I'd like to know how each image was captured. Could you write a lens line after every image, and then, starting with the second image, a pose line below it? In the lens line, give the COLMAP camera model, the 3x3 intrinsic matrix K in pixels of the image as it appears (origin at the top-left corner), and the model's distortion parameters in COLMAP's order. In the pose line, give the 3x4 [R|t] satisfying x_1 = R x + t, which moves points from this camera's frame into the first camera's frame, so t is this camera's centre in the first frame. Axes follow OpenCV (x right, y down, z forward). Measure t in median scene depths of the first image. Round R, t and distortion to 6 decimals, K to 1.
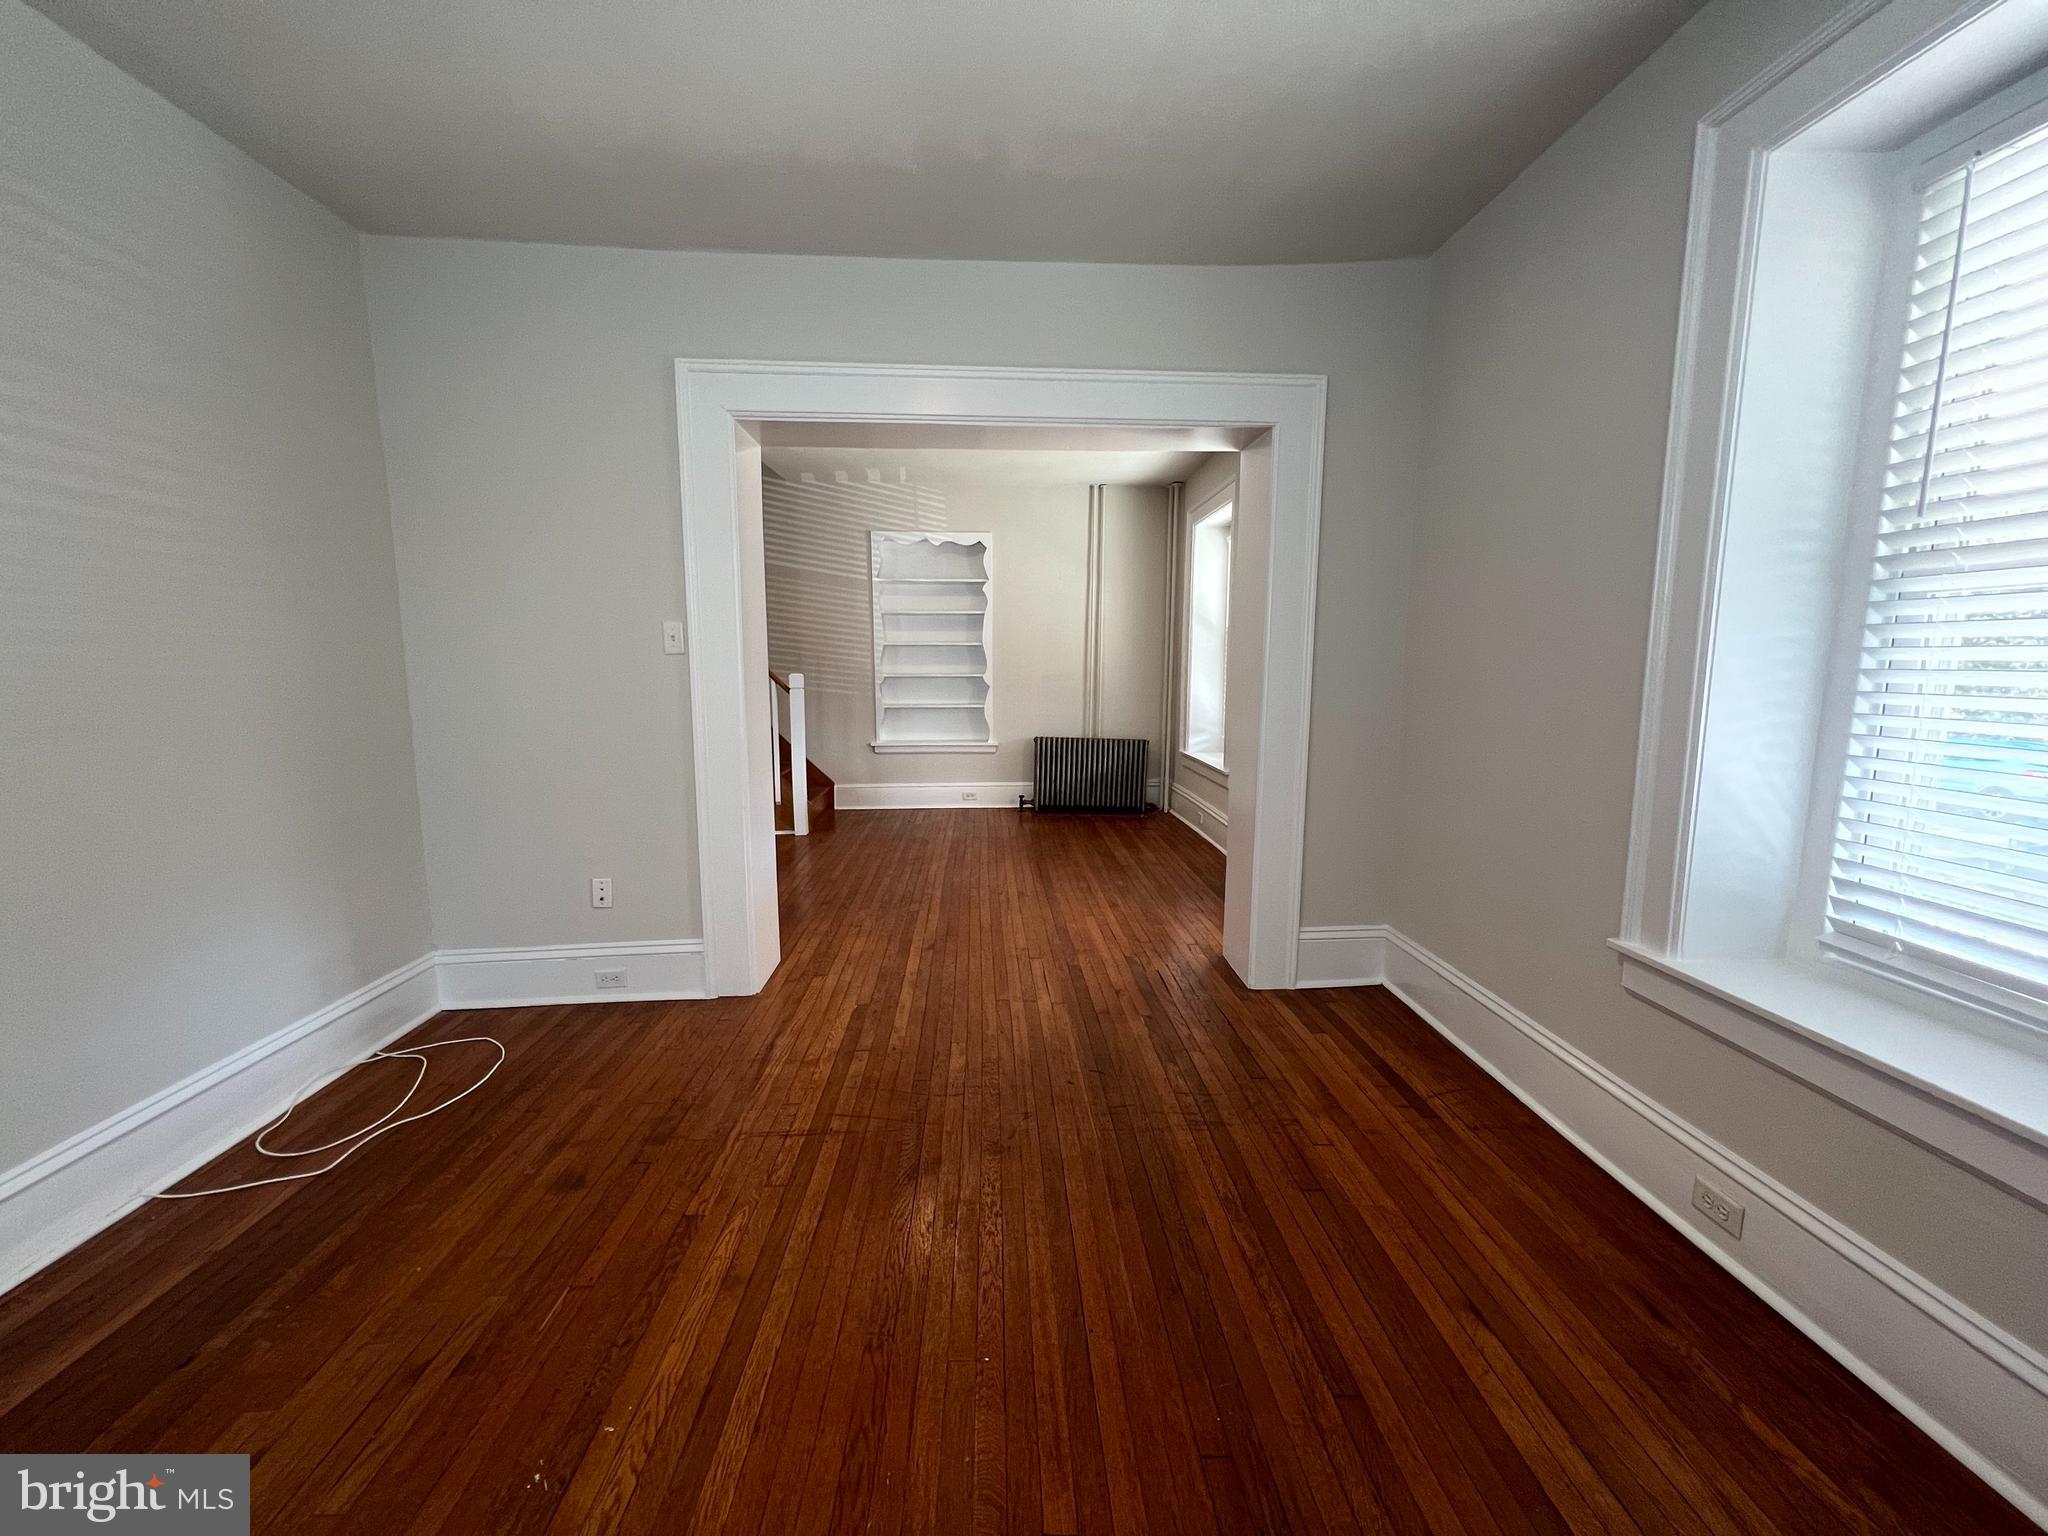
lens RADIAL K [[820.3, 0, 1026.0], [0, 820.3, 771.2], [0, 0, 1]] dist [-0.001683, 0.000032]
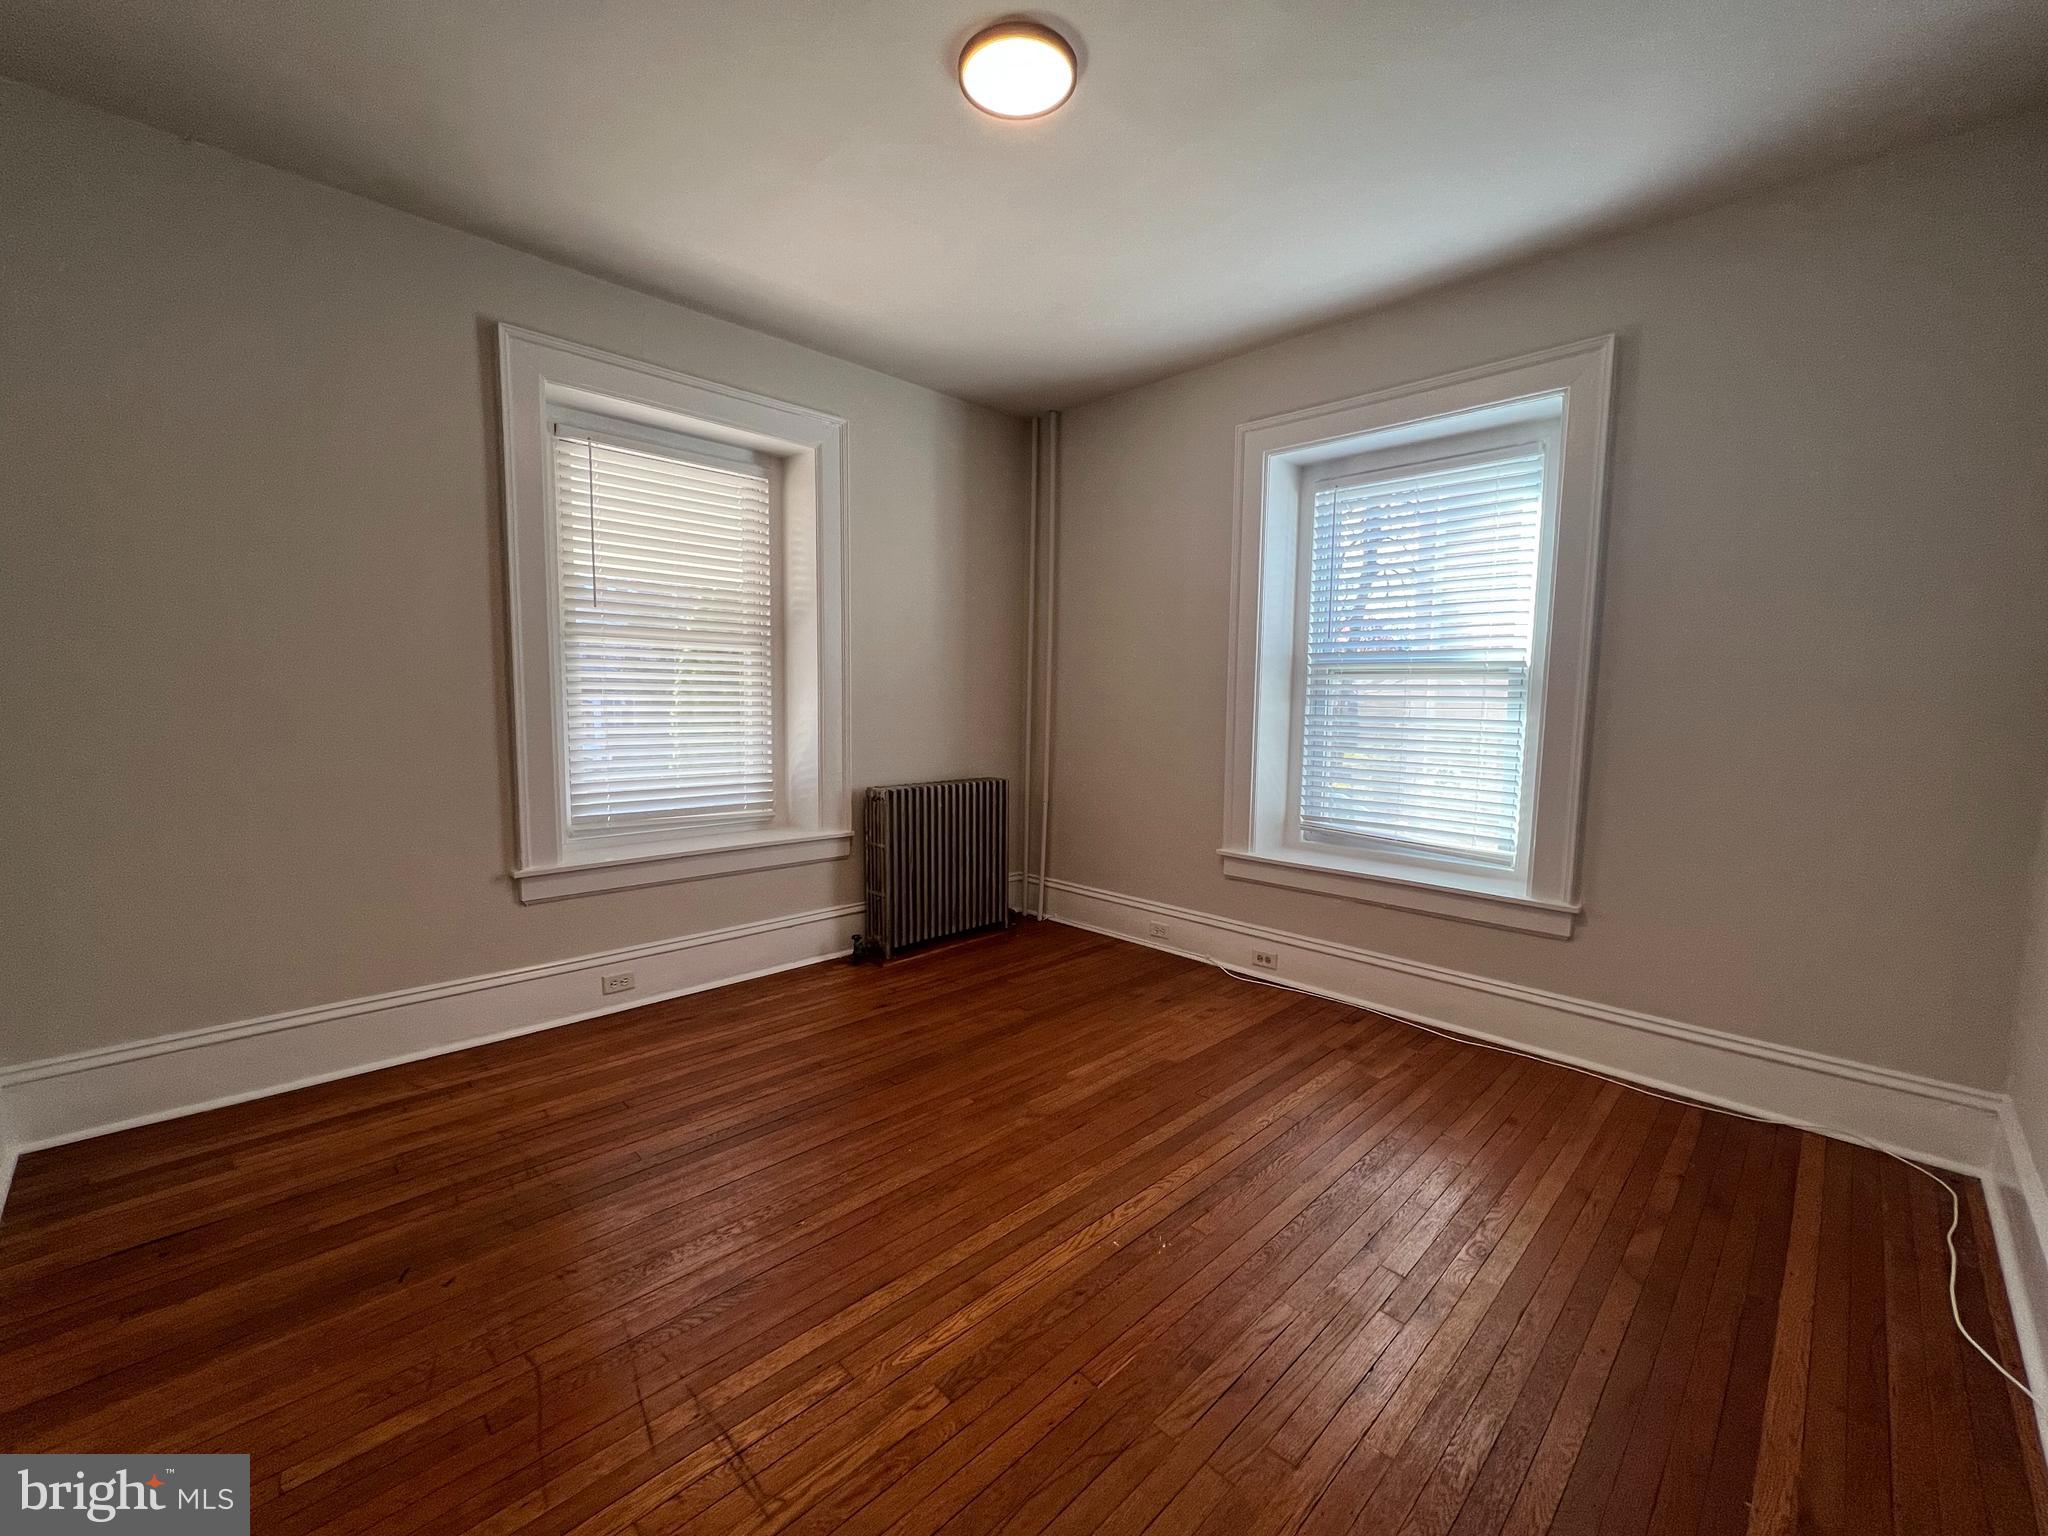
lens RADIAL K [[815.1, 0, 1025.2], [0, 815.1, 776.1], [0, 0, 1]] dist [0.000564, 0.000399]
pose [[-0.661167, -0.088681, 0.744979, -1.025310], [0.084082, 0.977975, 0.191038, -0.172629], [-0.745512, 0.188947, -0.639148, 1.392721]]
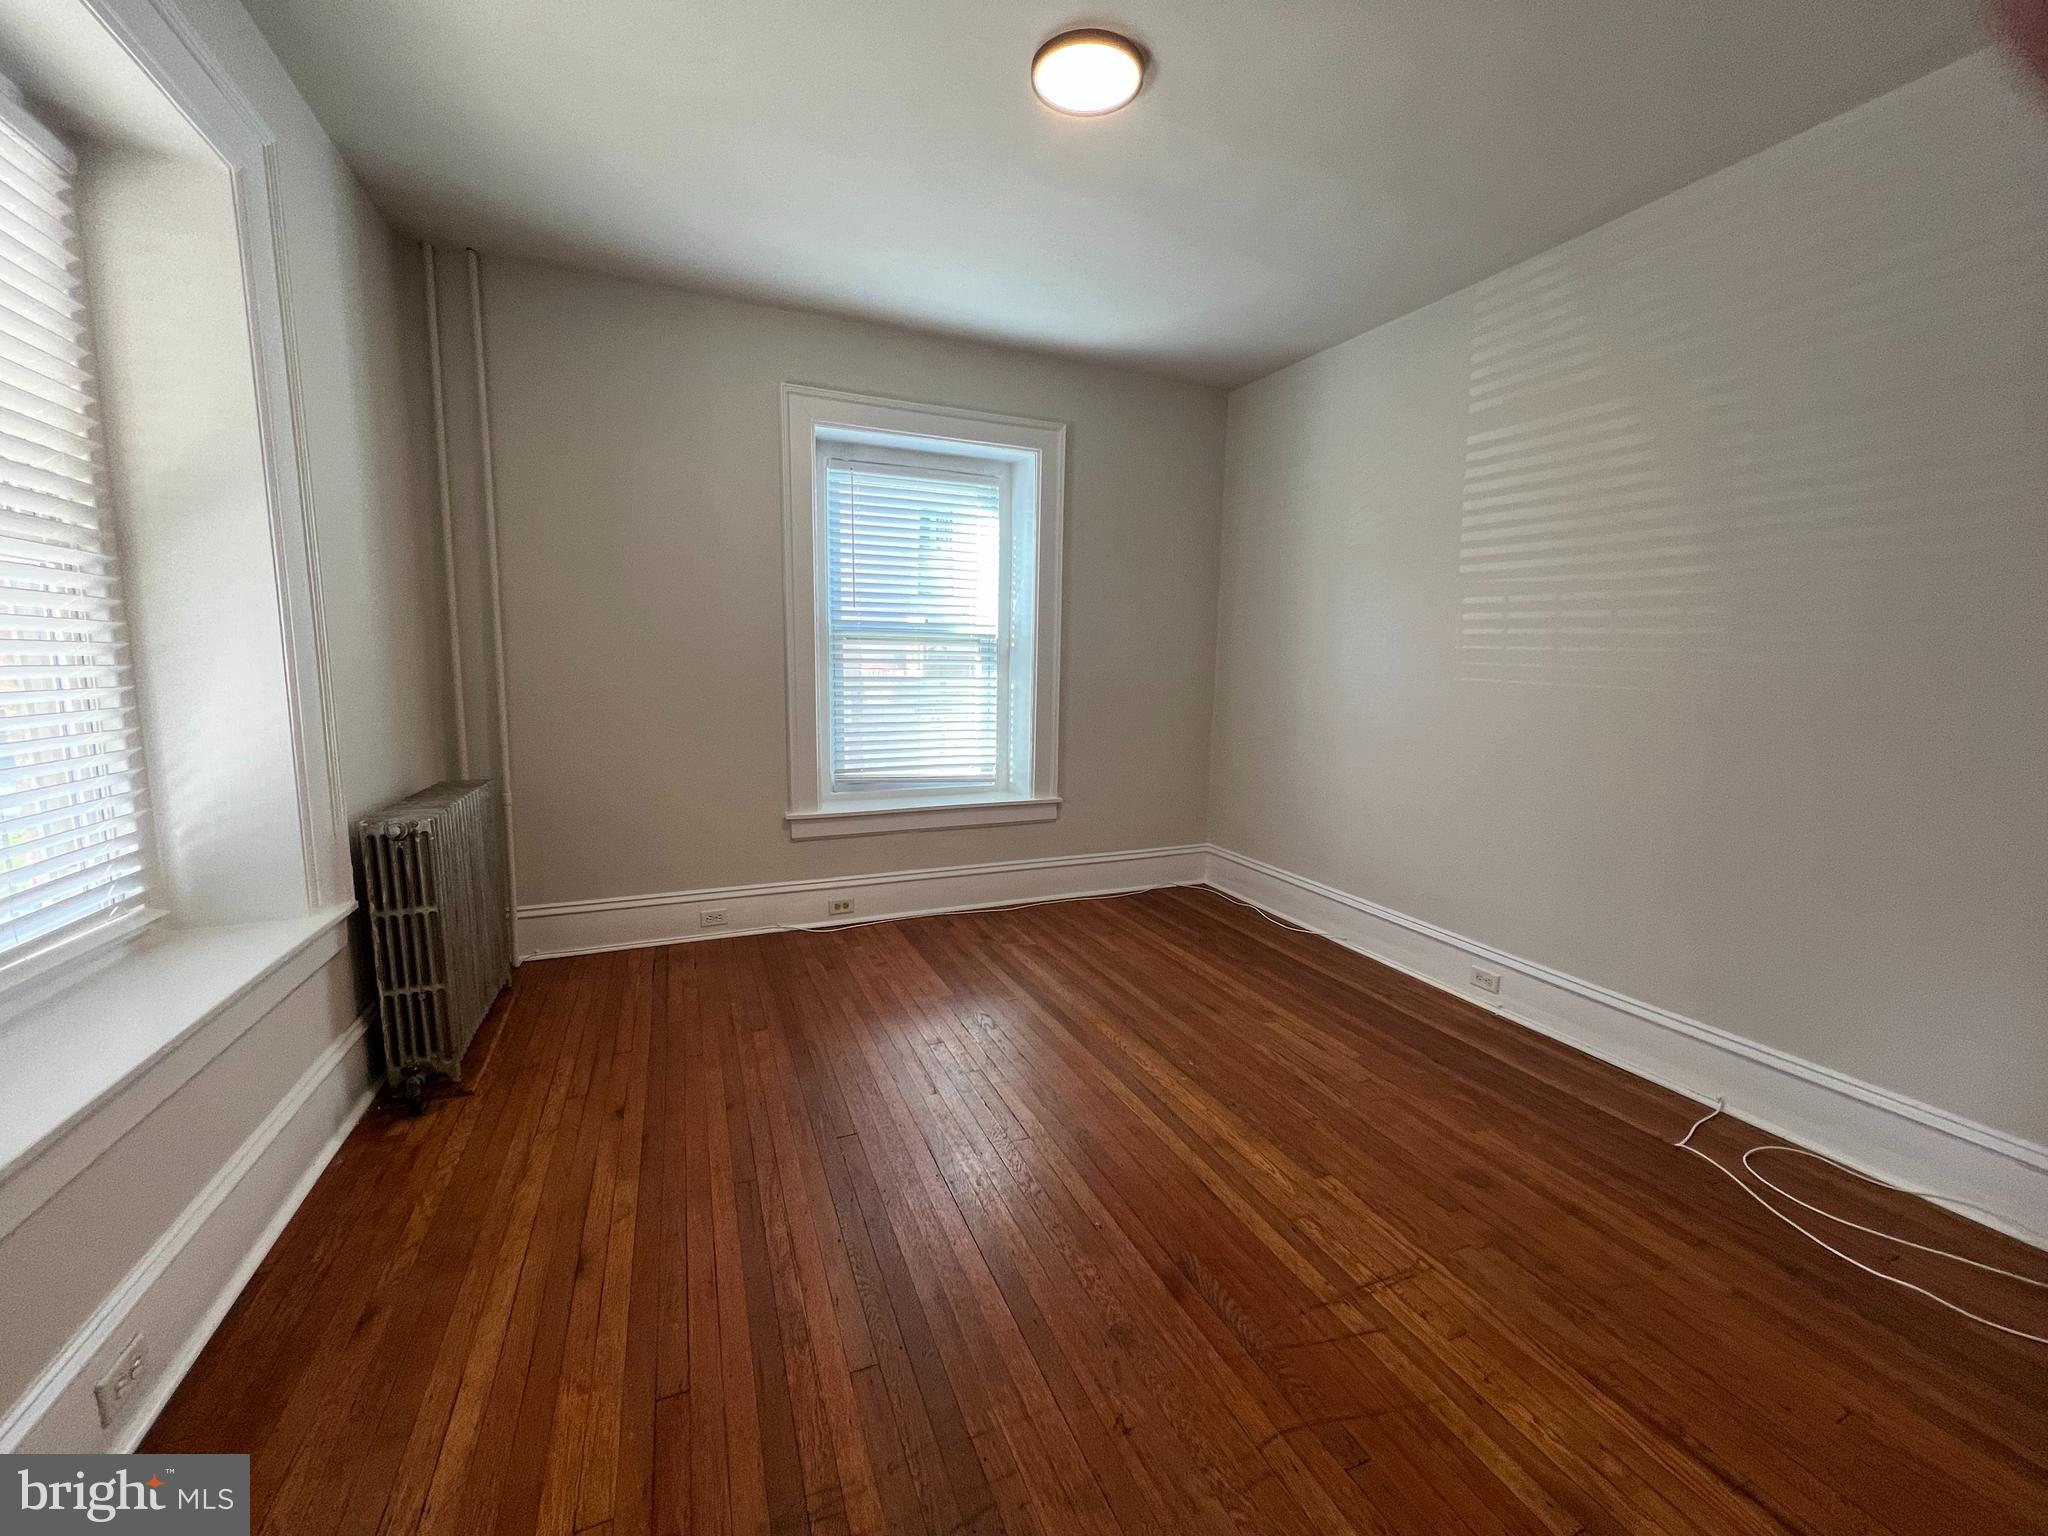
lens RADIAL K [[820.3, 0, 1026.0], [0, 820.3, 771.2], [0, 0, 1]] dist [-0.001683, 0.000032]
pose [[-0.938775, 0.026673, -0.343498, 0.326486], [-0.065426, 0.965055, 0.253747, -0.223569], [0.338262, 0.260685, -0.904225, 1.786732]]
